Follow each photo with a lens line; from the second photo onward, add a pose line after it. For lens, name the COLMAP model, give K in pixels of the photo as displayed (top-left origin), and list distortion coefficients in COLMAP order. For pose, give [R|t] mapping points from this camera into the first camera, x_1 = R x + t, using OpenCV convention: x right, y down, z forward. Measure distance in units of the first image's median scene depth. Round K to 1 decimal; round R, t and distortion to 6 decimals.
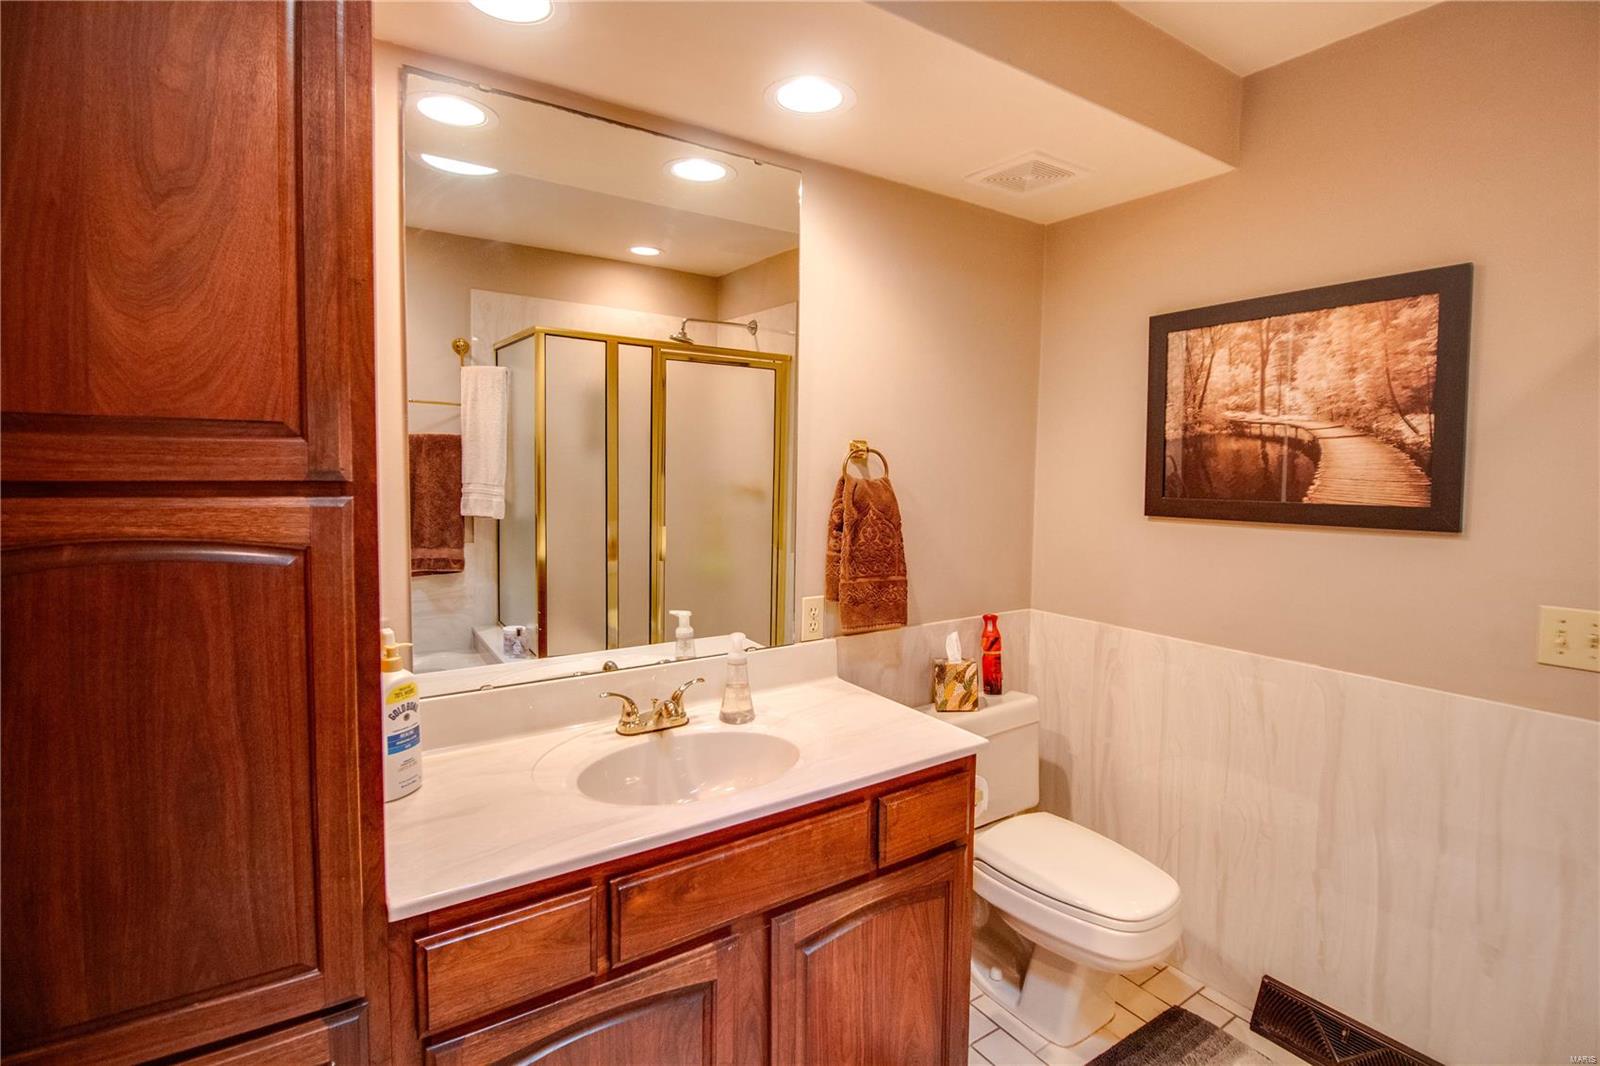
lens RADIAL K [[770.6, 0, 814.3], [0, 770.6, 510.3], [0, 0, 1]] dist [0.001904, -0.015029]
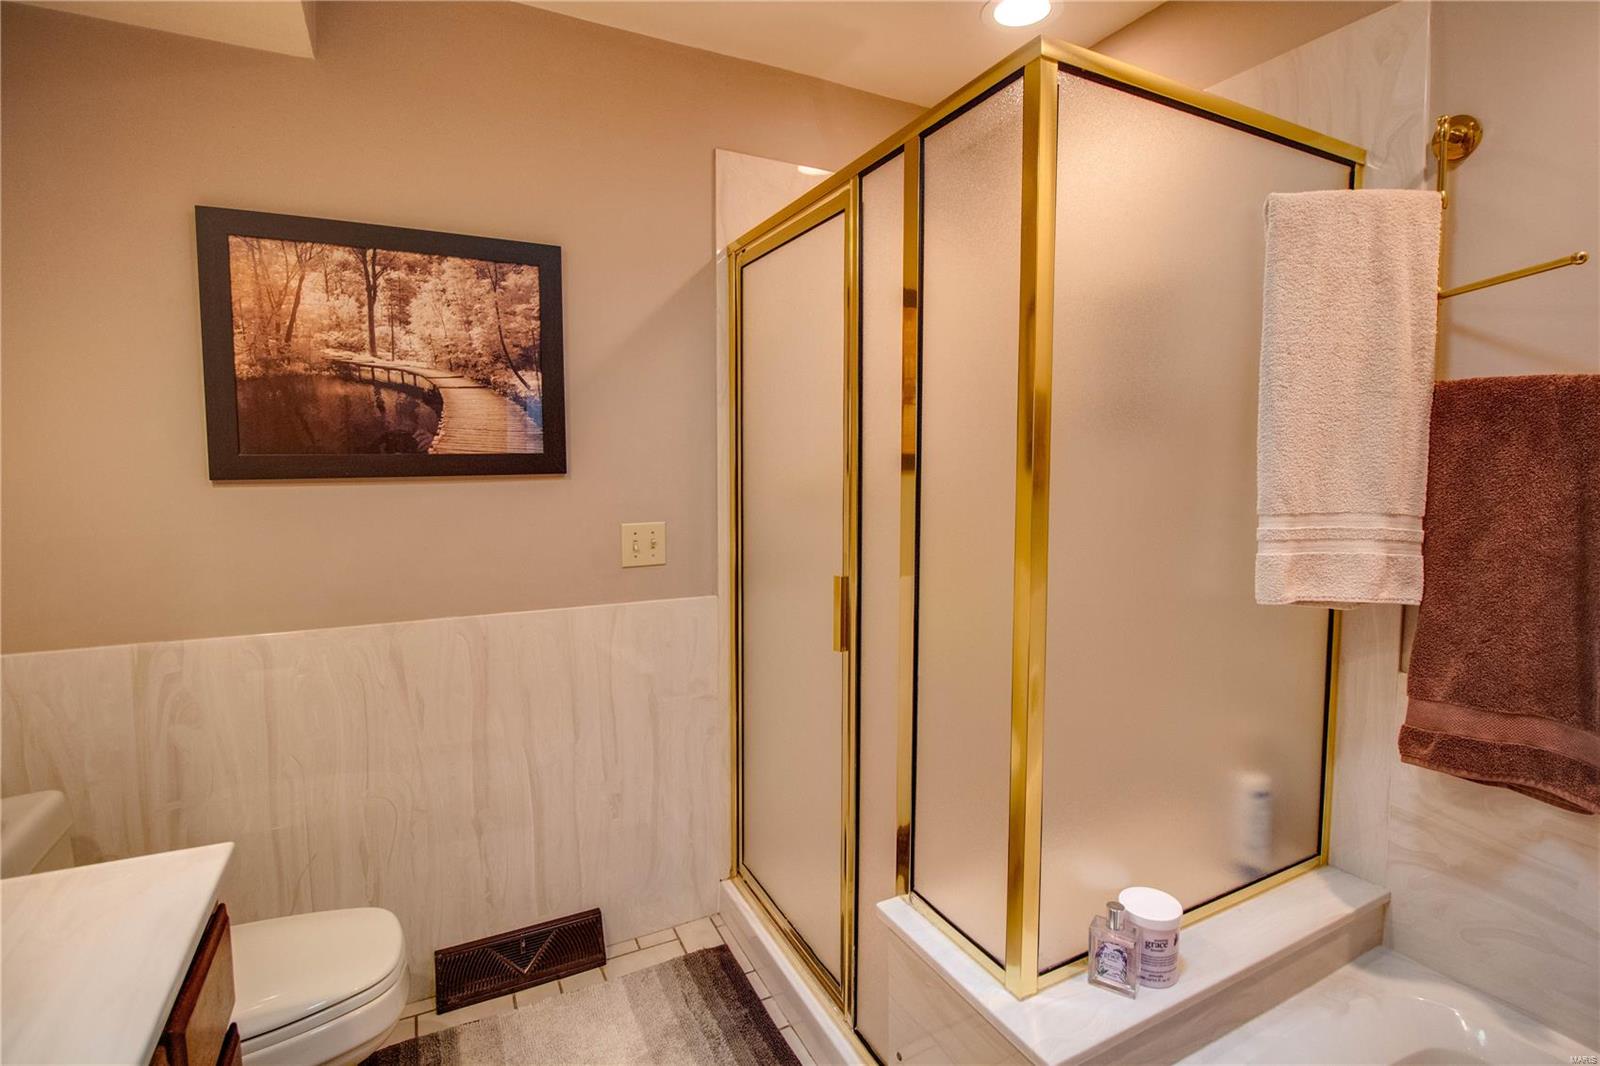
lens RADIAL K [[770.6, 0, 814.3], [0, 770.6, 510.3], [0, 0, 1]] dist [0.001904, -0.015029]
pose [[0.118332, -0.079097, 0.989819, -0.271248], [0.056552, 0.995741, 0.072810, 0.017880], [-0.991362, 0.047361, 0.122301, 0.410605]]
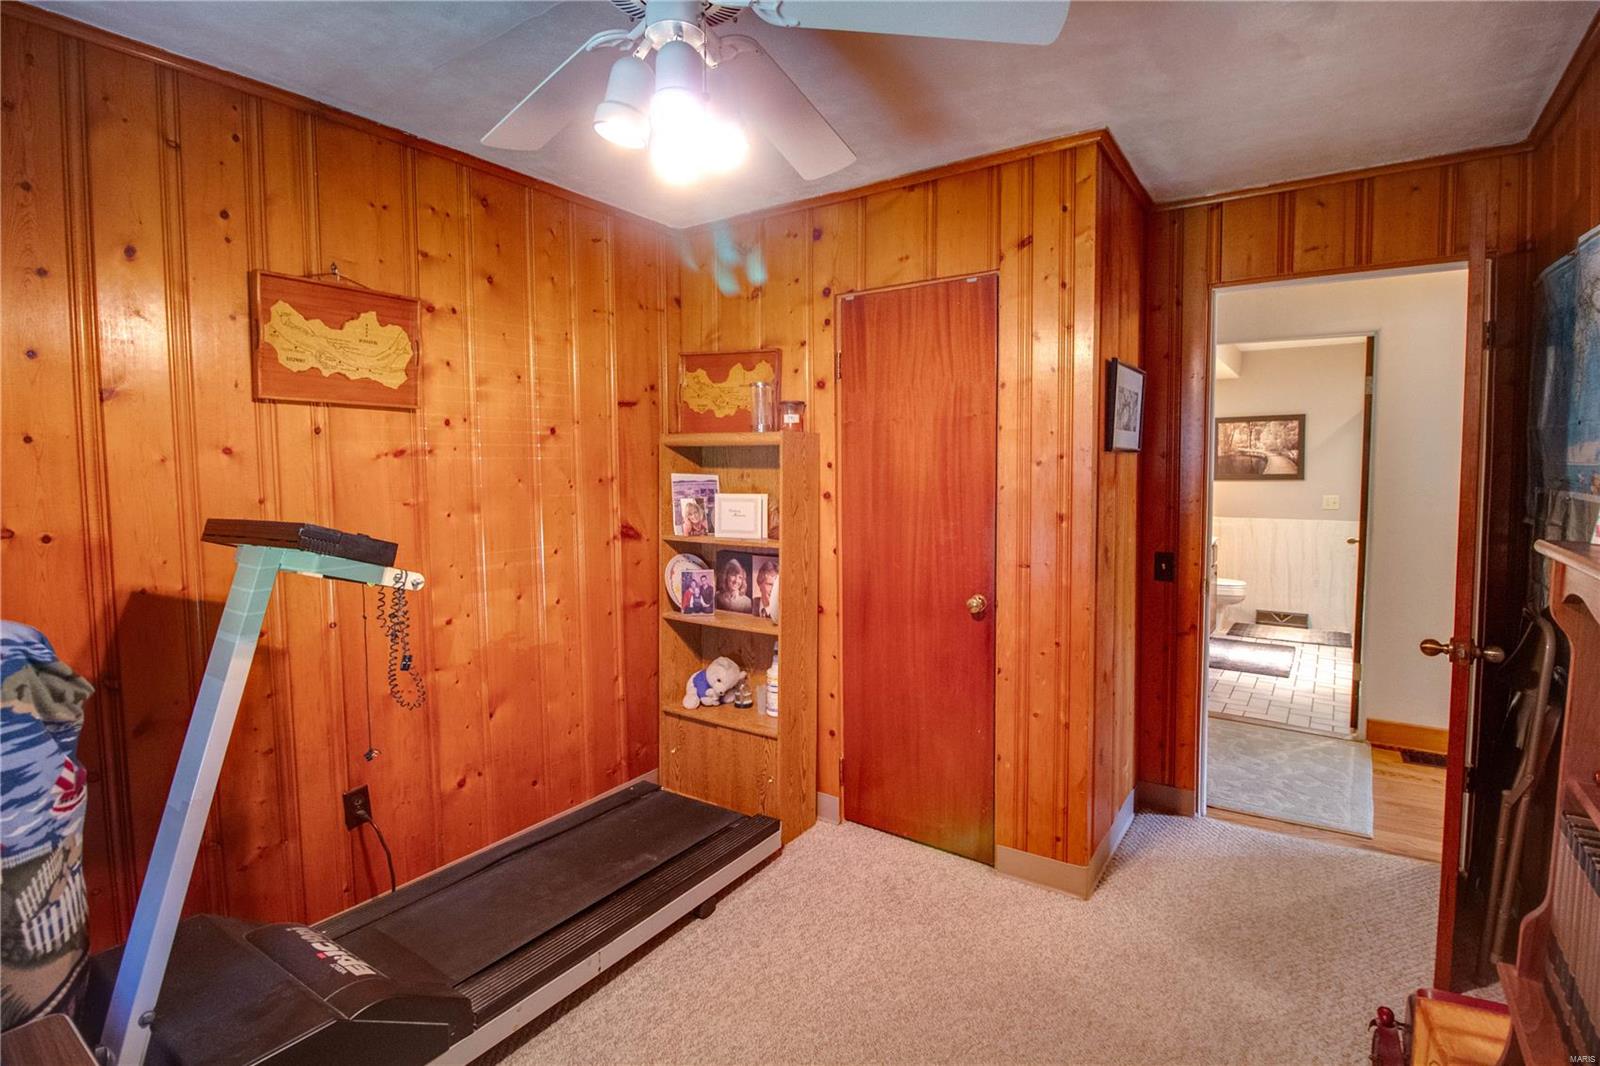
lens RADIAL K [[770.6, 0, 814.3], [0, 770.6, 510.3], [0, 0, 1]] dist [0.001904, -0.015029]
pose [[0.932791, -0.037145, 0.358498, -2.677969], [0.035570, 0.999307, 0.010989, 0.047435], [-0.358657, 0.002501, 0.933466, -1.648871]]
